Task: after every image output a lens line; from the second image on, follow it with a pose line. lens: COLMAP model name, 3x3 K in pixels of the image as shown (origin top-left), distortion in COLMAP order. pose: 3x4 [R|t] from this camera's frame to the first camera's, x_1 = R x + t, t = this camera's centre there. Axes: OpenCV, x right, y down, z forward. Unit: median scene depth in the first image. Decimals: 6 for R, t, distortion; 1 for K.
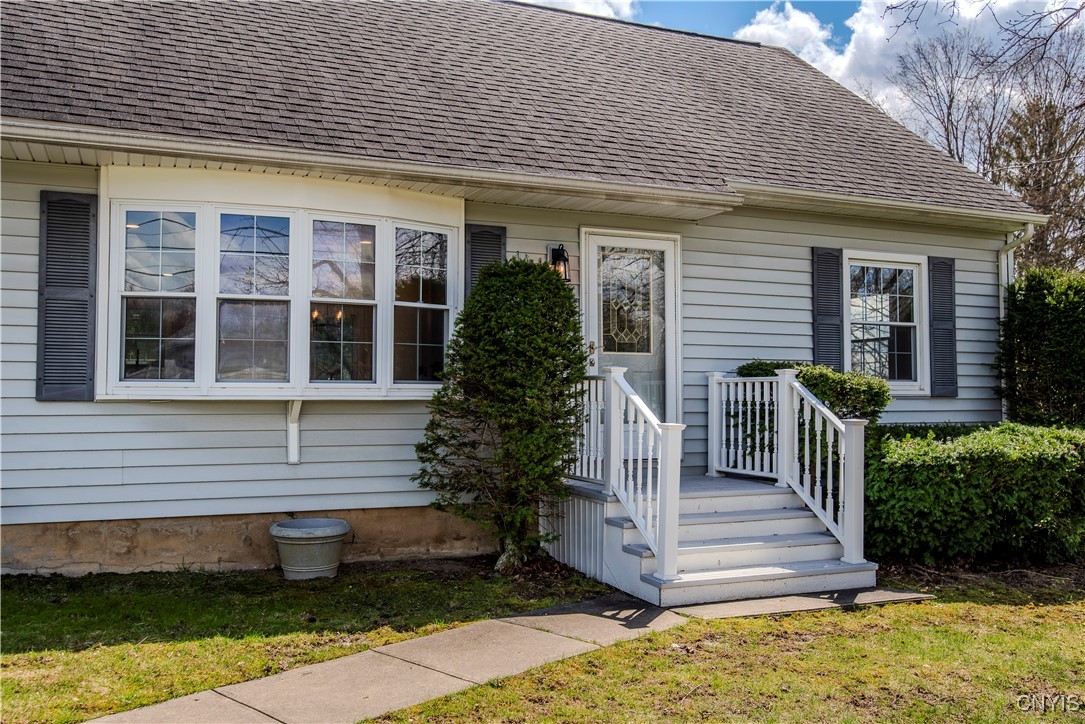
lens RADIAL K [[919.1, 0, 544.7], [0, 919.1, 362.5], [0, 0, 1]] dist [0.006007, 0.000032]
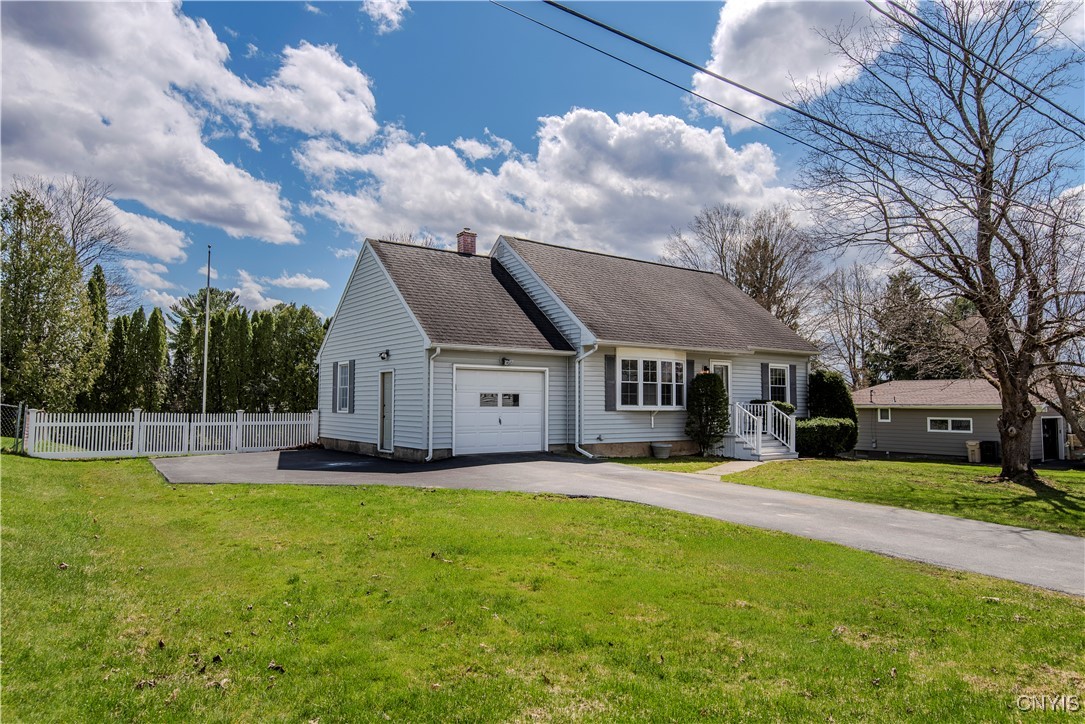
lens RADIAL K [[708.9, 0, 541.4], [0, 708.9, 359.2], [0, 0, 1]] dist [-0.006041, -0.000313]
pose [[0.971678, 0.018330, 0.235598, -1.291846], [-0.012507, 0.999579, -0.026185, -0.078036], [-0.235979, 0.022497, 0.971498, -1.526053]]
